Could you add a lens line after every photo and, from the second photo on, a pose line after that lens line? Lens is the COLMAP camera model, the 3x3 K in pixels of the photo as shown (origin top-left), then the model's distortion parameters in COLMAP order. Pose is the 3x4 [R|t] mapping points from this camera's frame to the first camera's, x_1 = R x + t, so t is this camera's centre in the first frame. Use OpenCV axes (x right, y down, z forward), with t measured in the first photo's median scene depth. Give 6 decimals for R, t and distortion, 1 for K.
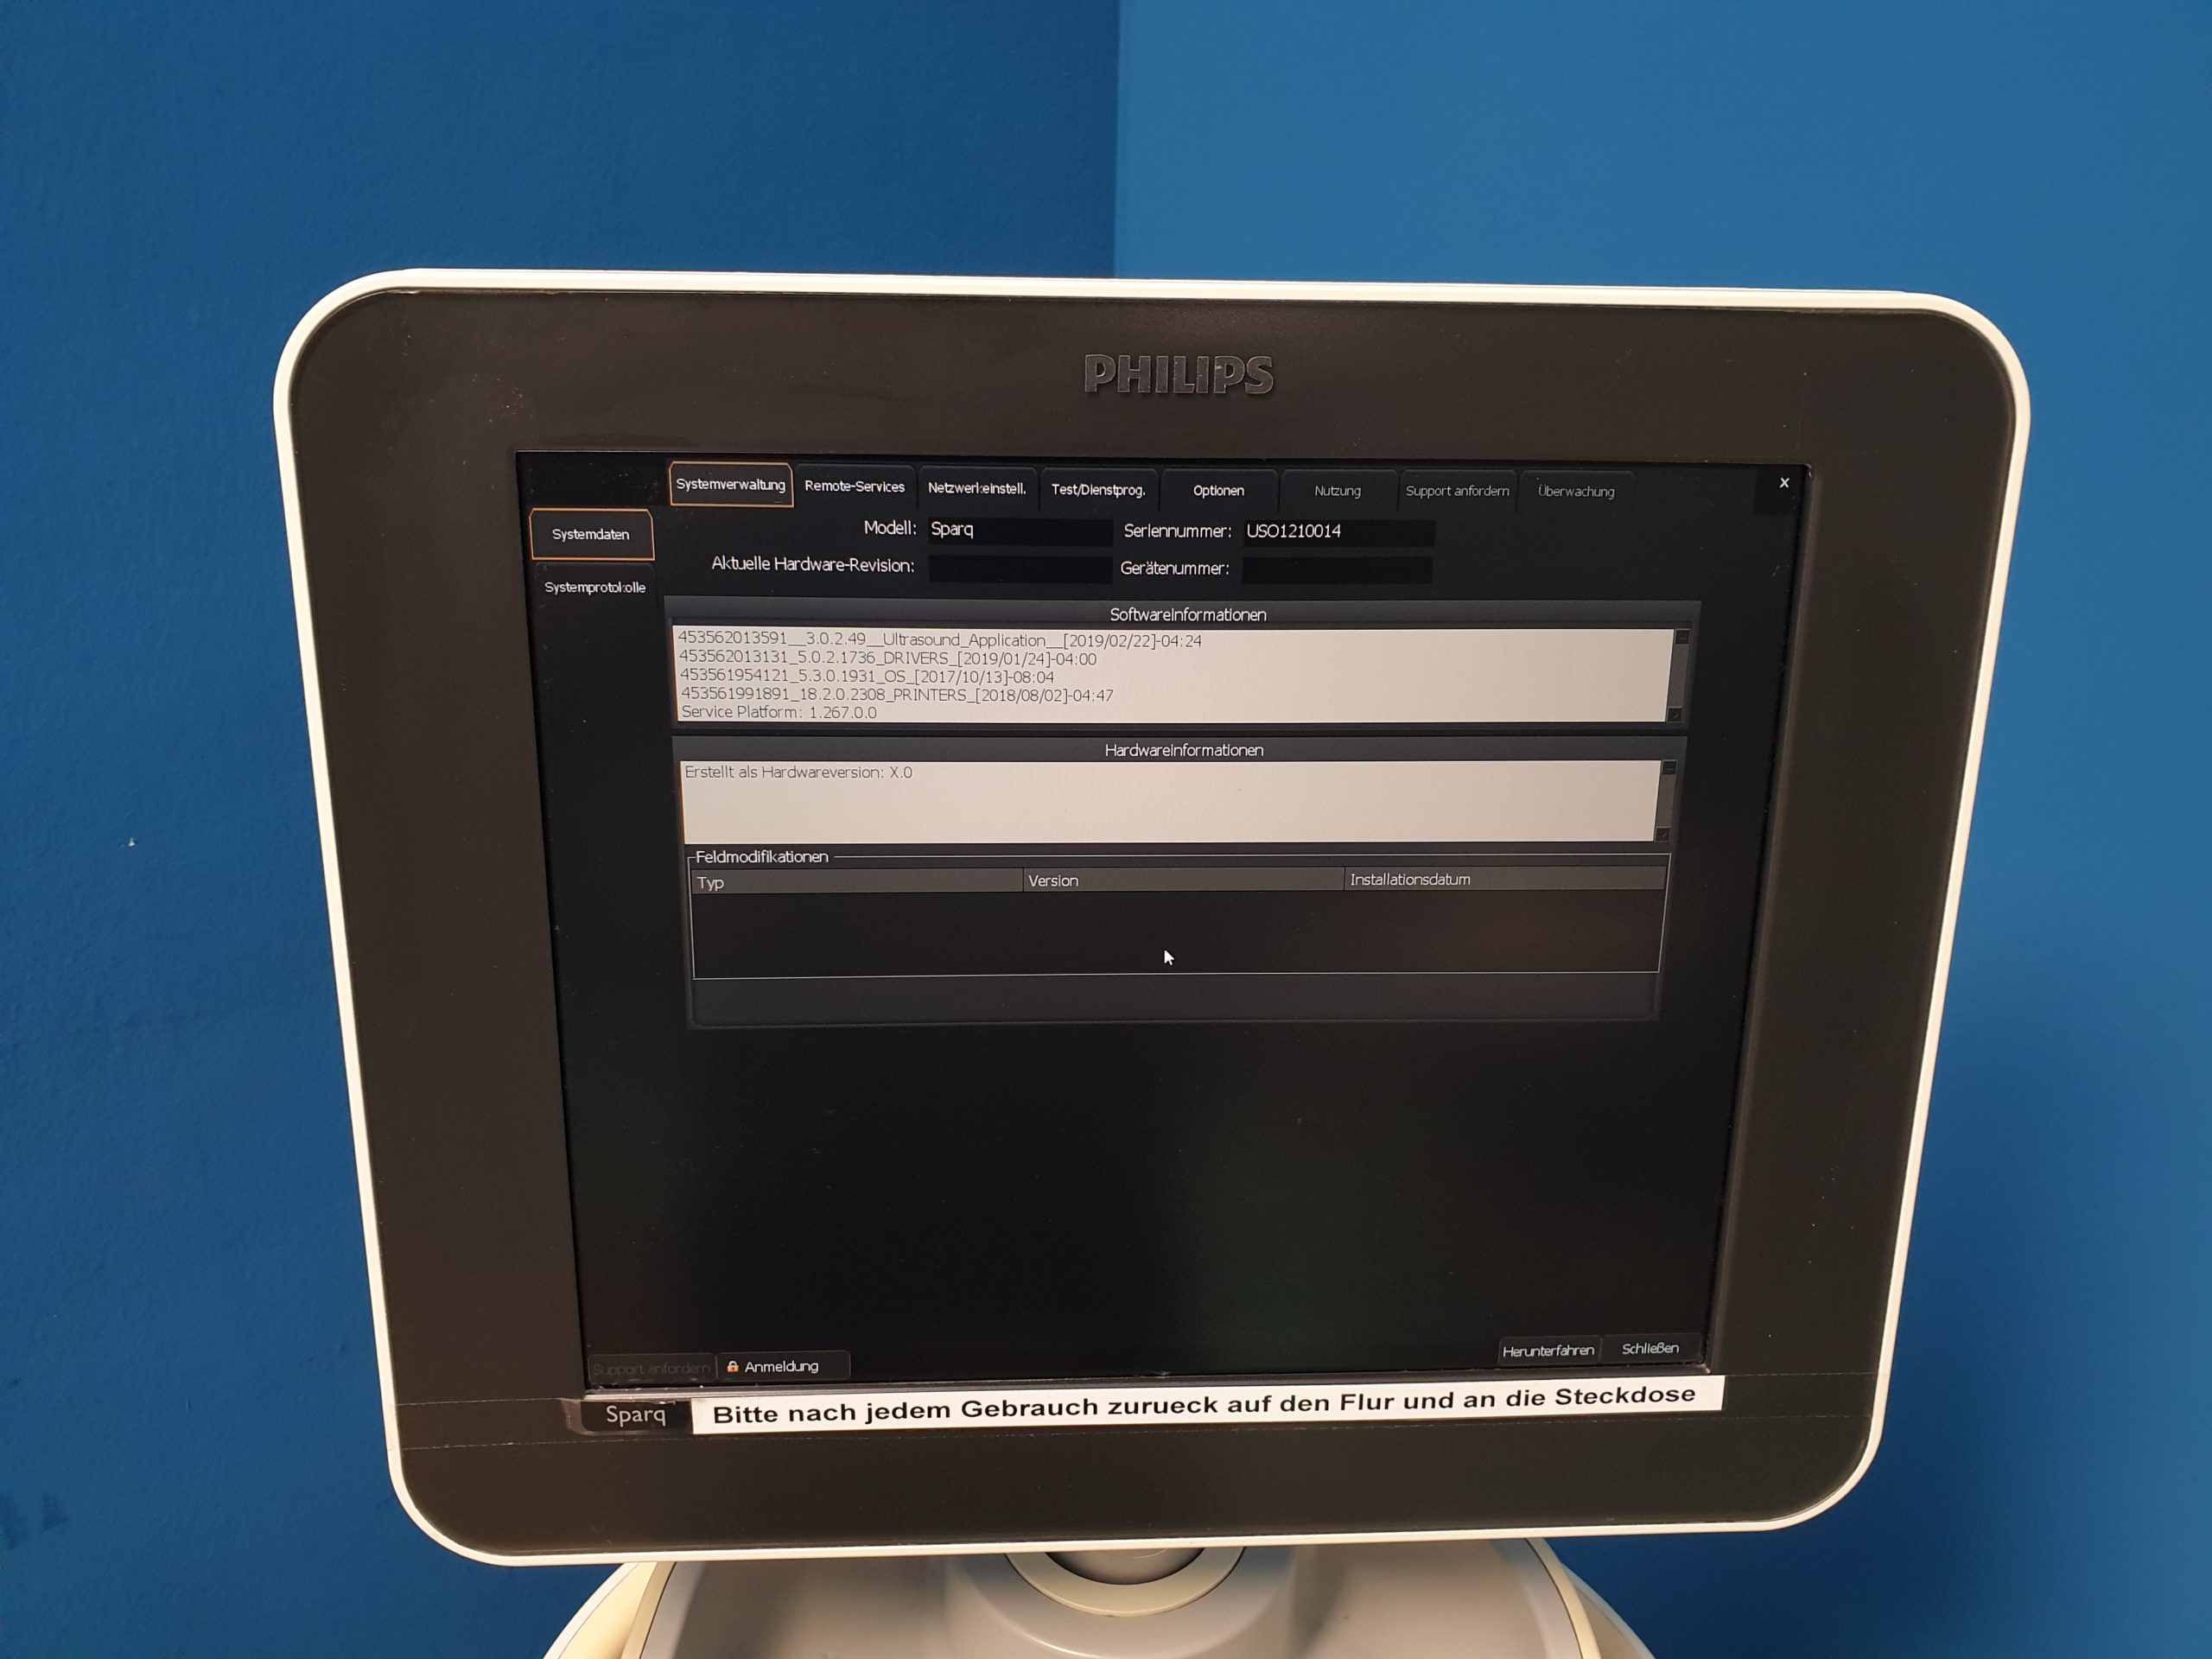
lens RADIAL K [[1739.2, 0, 1095.6], [0, 1739.2, 845.1], [0, 0, 1]] dist [-0.000310, 0.018430]
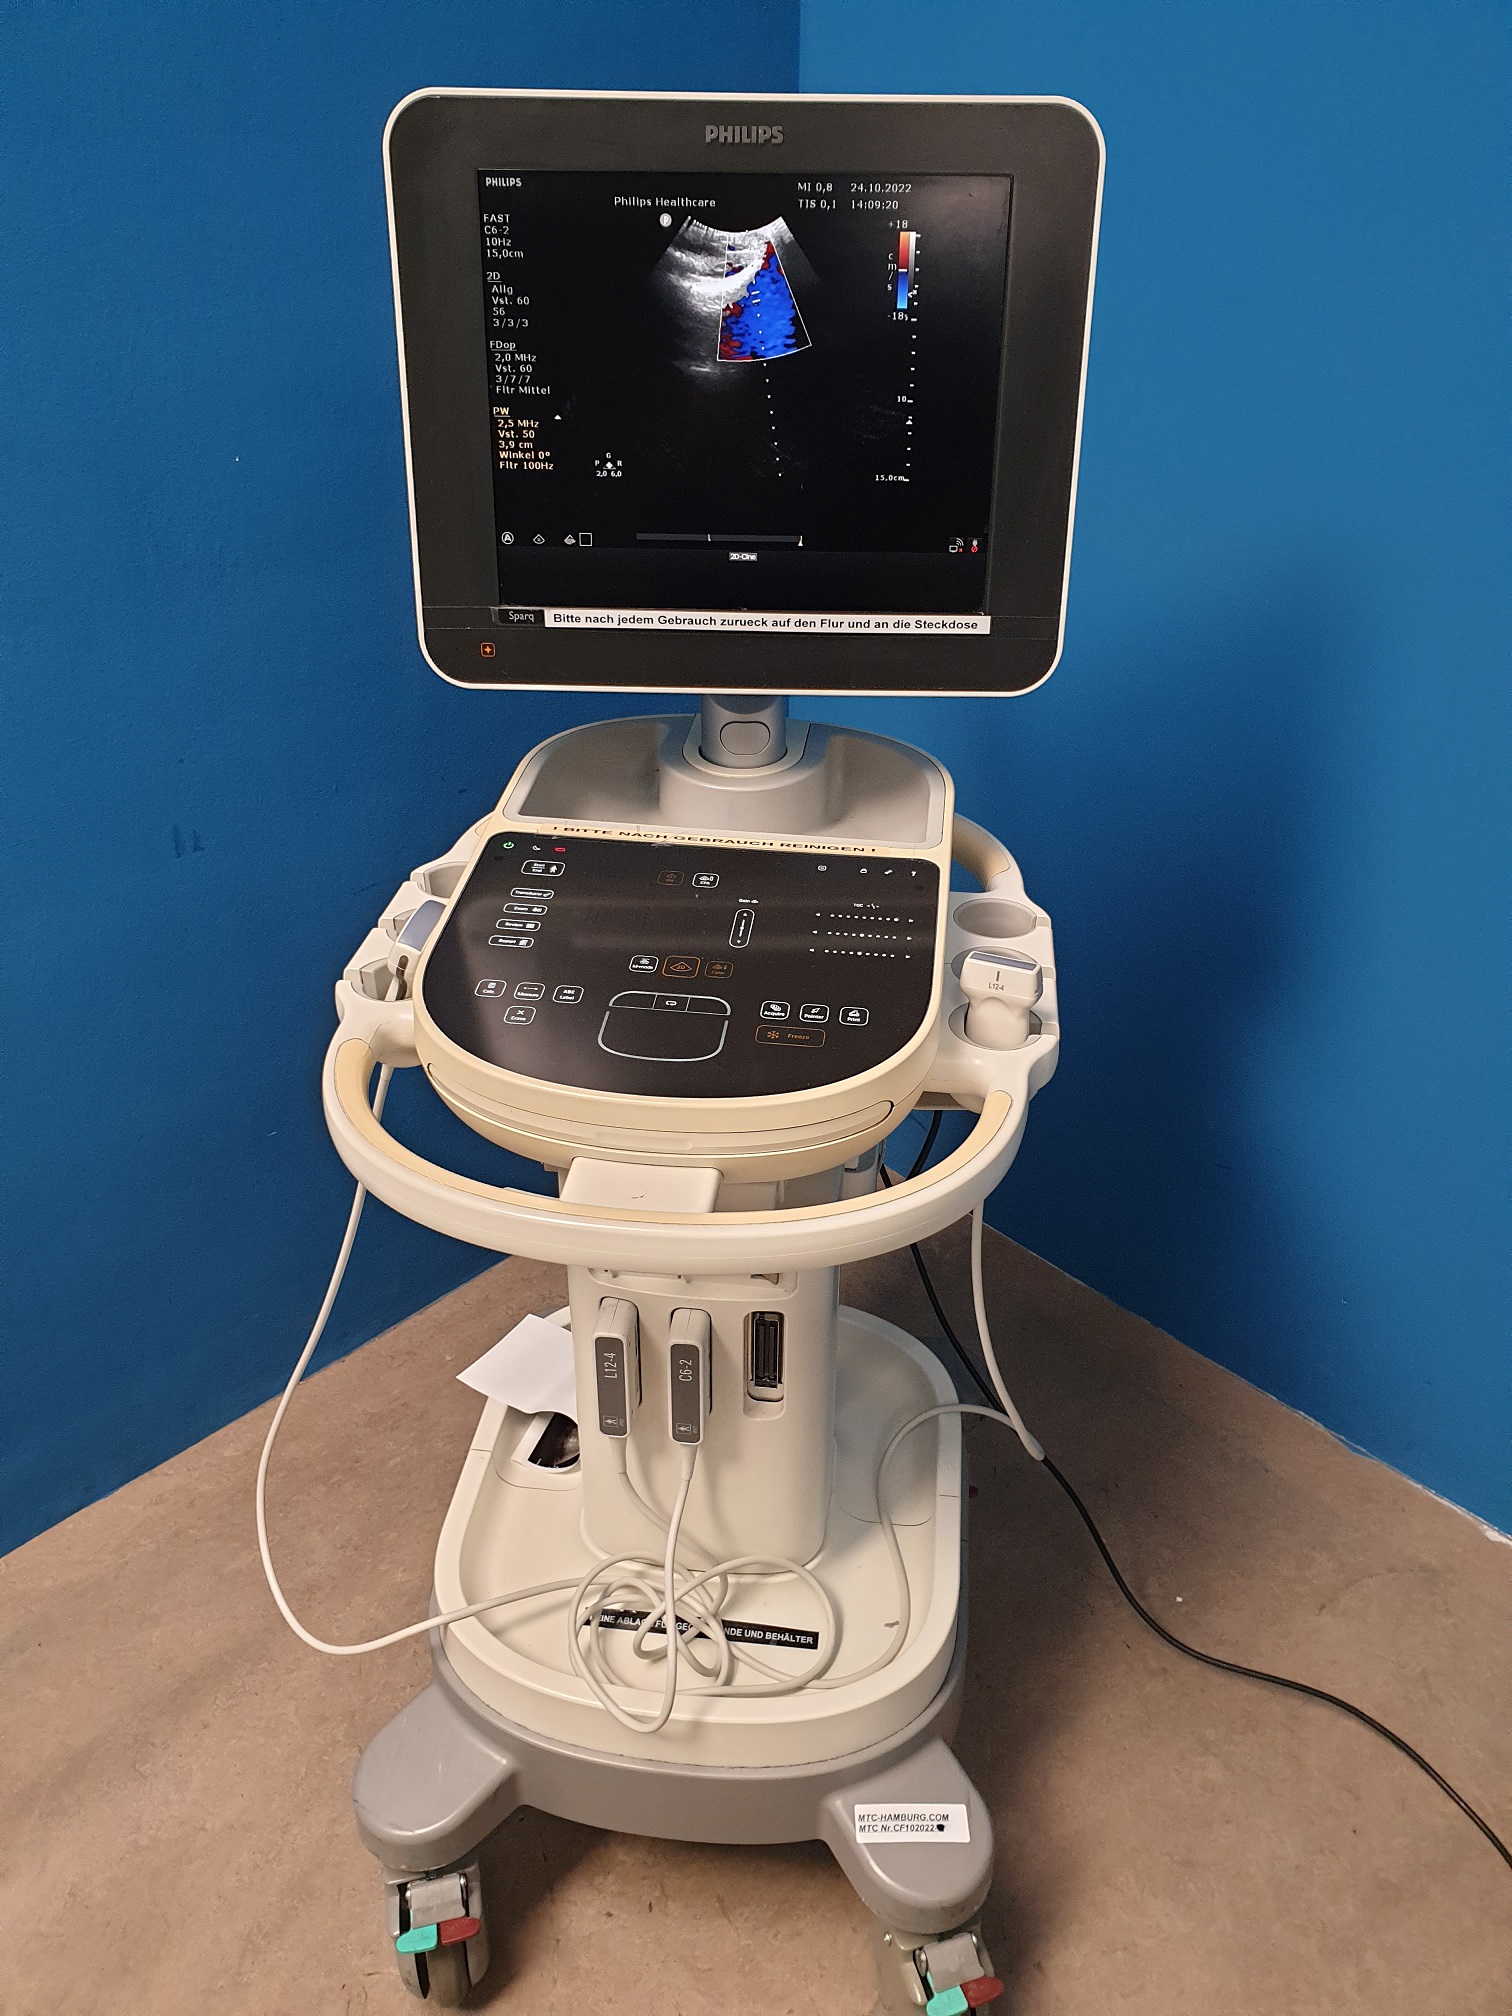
lens RADIAL K [[1585.1, 0, 763.4], [0, 1585.1, 1006.6], [0, 0, 1]] dist [-0.000310, 0.018430]
pose [[0.997588, 0.029433, -0.062864, 0.213973], [-0.020399, 0.989969, 0.139803, 0.537188], [0.066349, -0.138183, 0.988182, -1.171922]]
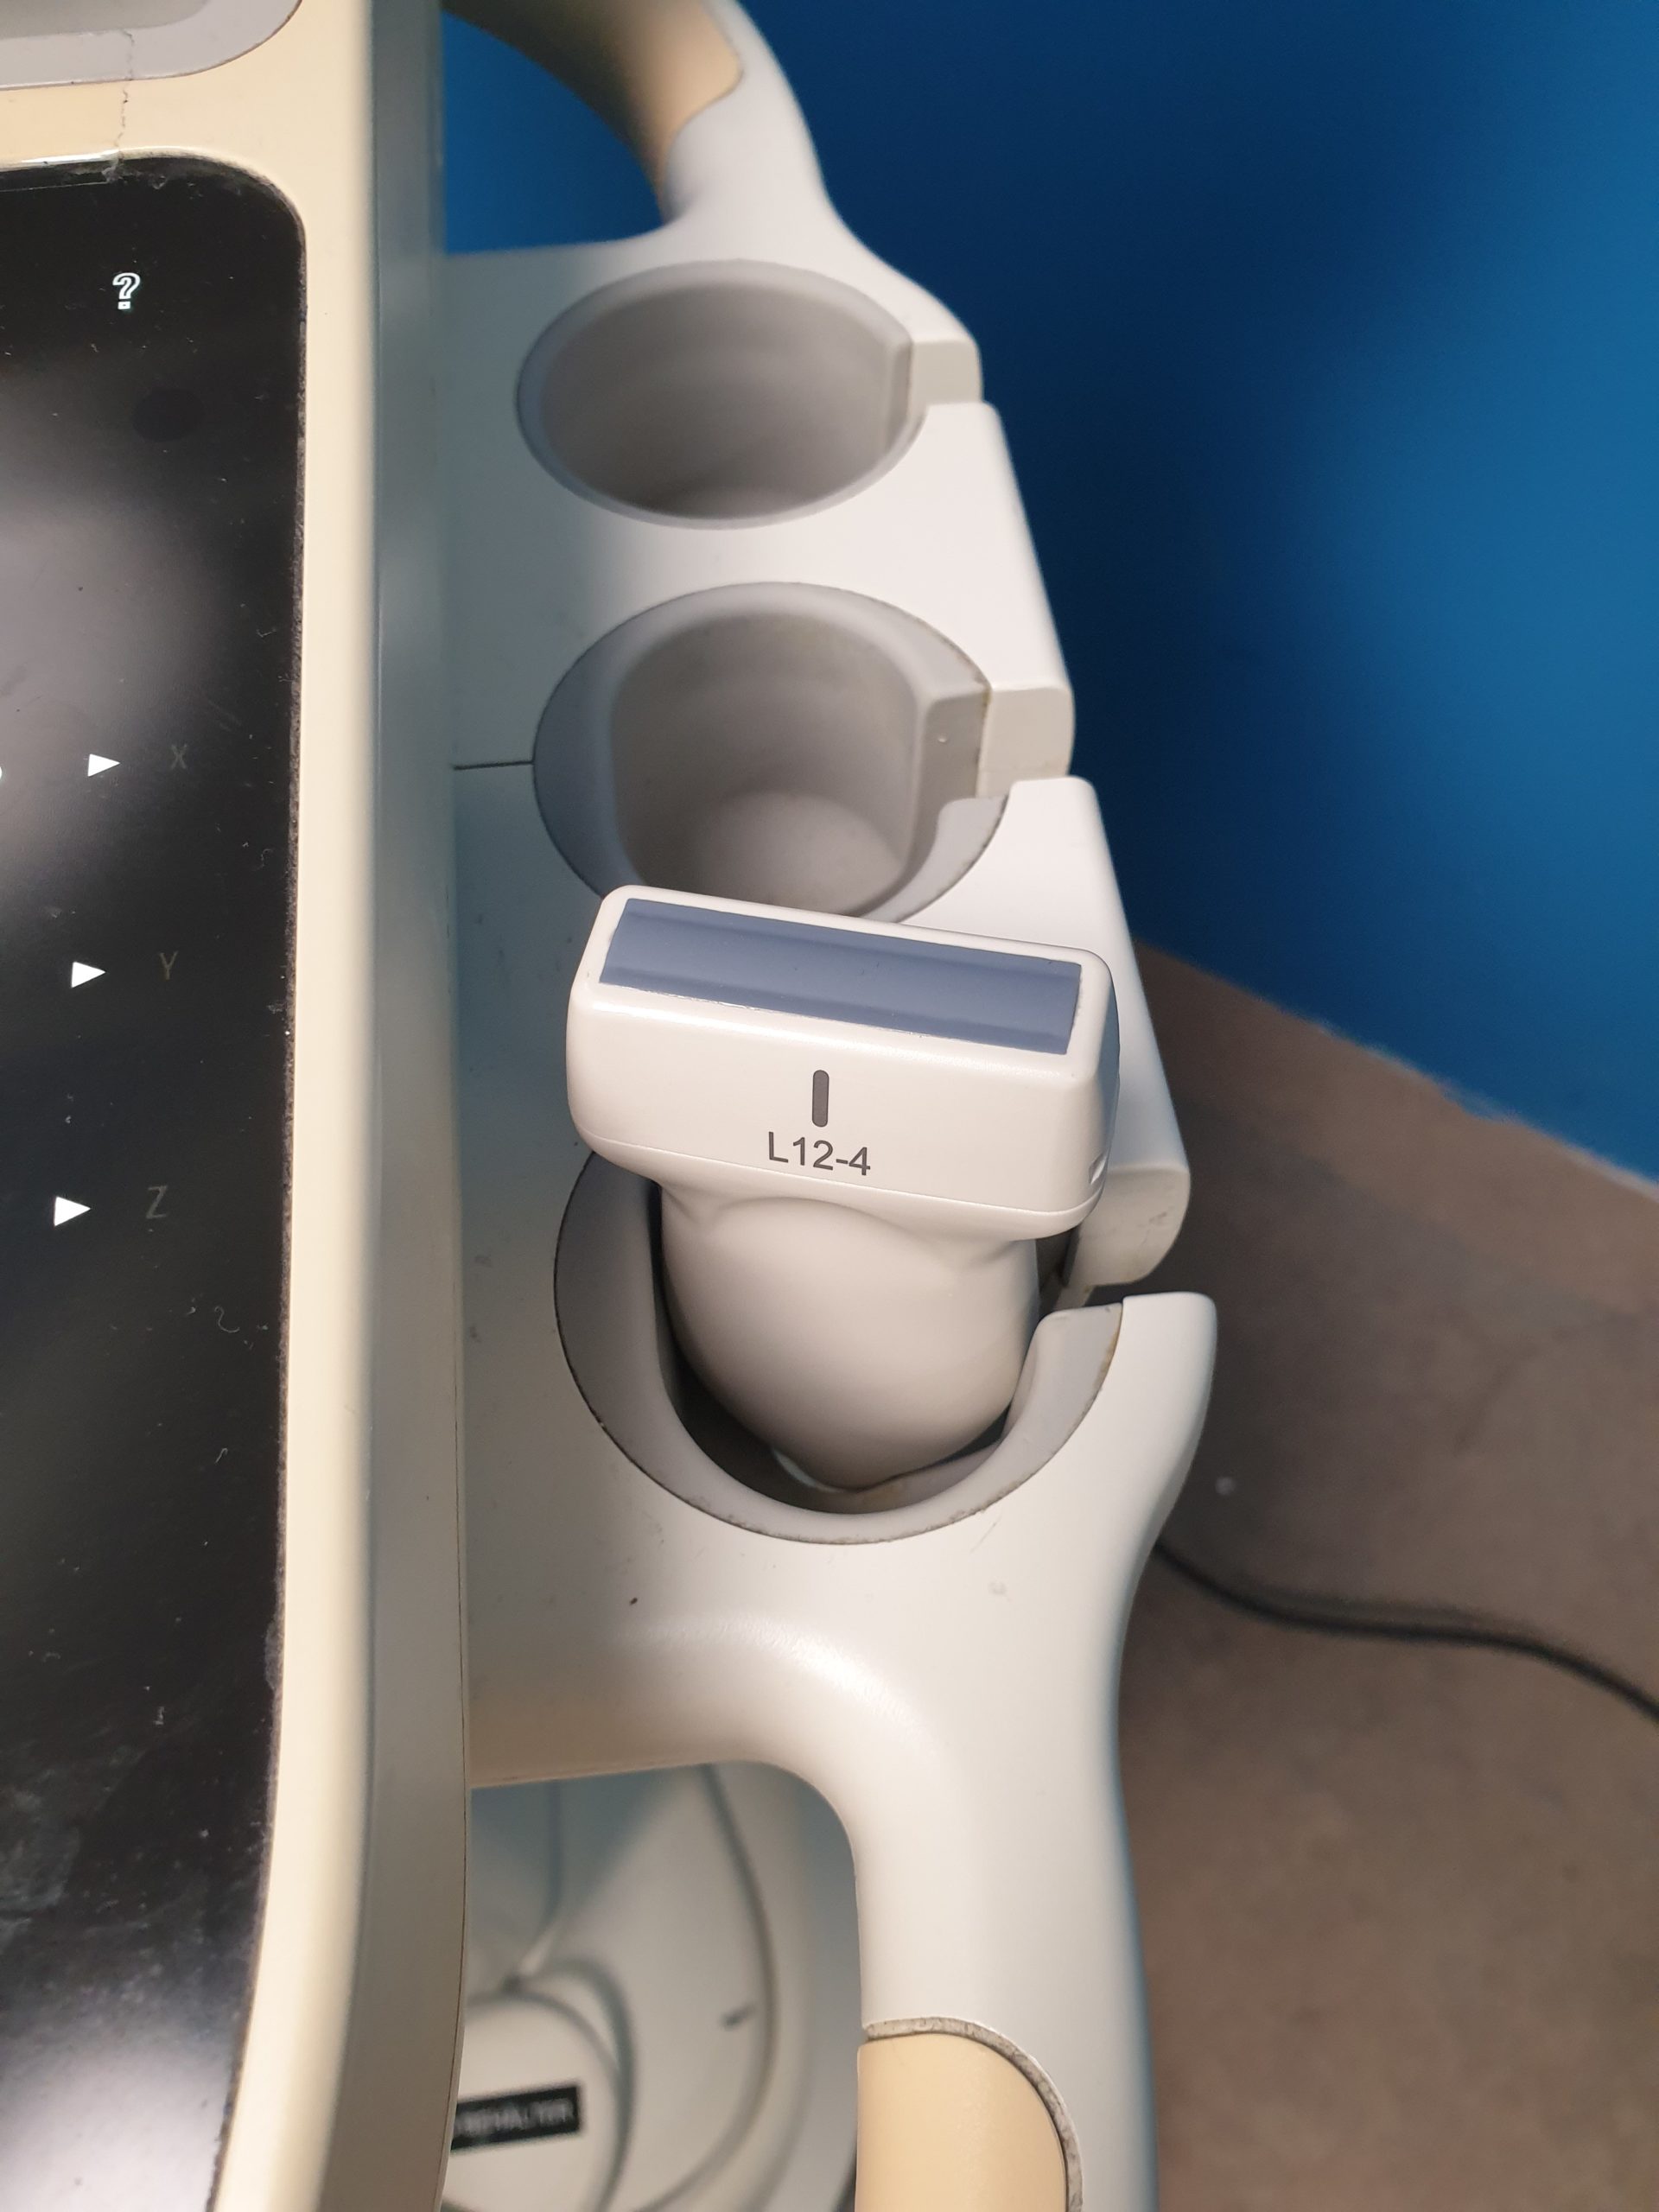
lens RADIAL K [[1739.2, 0, 742.0], [0, 1739.2, 1099.5], [0, 0, 1]] dist [-0.000310, 0.018430]
pose [[0.988834, -0.147174, 0.023402, 0.364011], [0.106783, 0.809298, 0.577611, 0.597920], [-0.103949, -0.568663, 0.815976, 0.589671]]
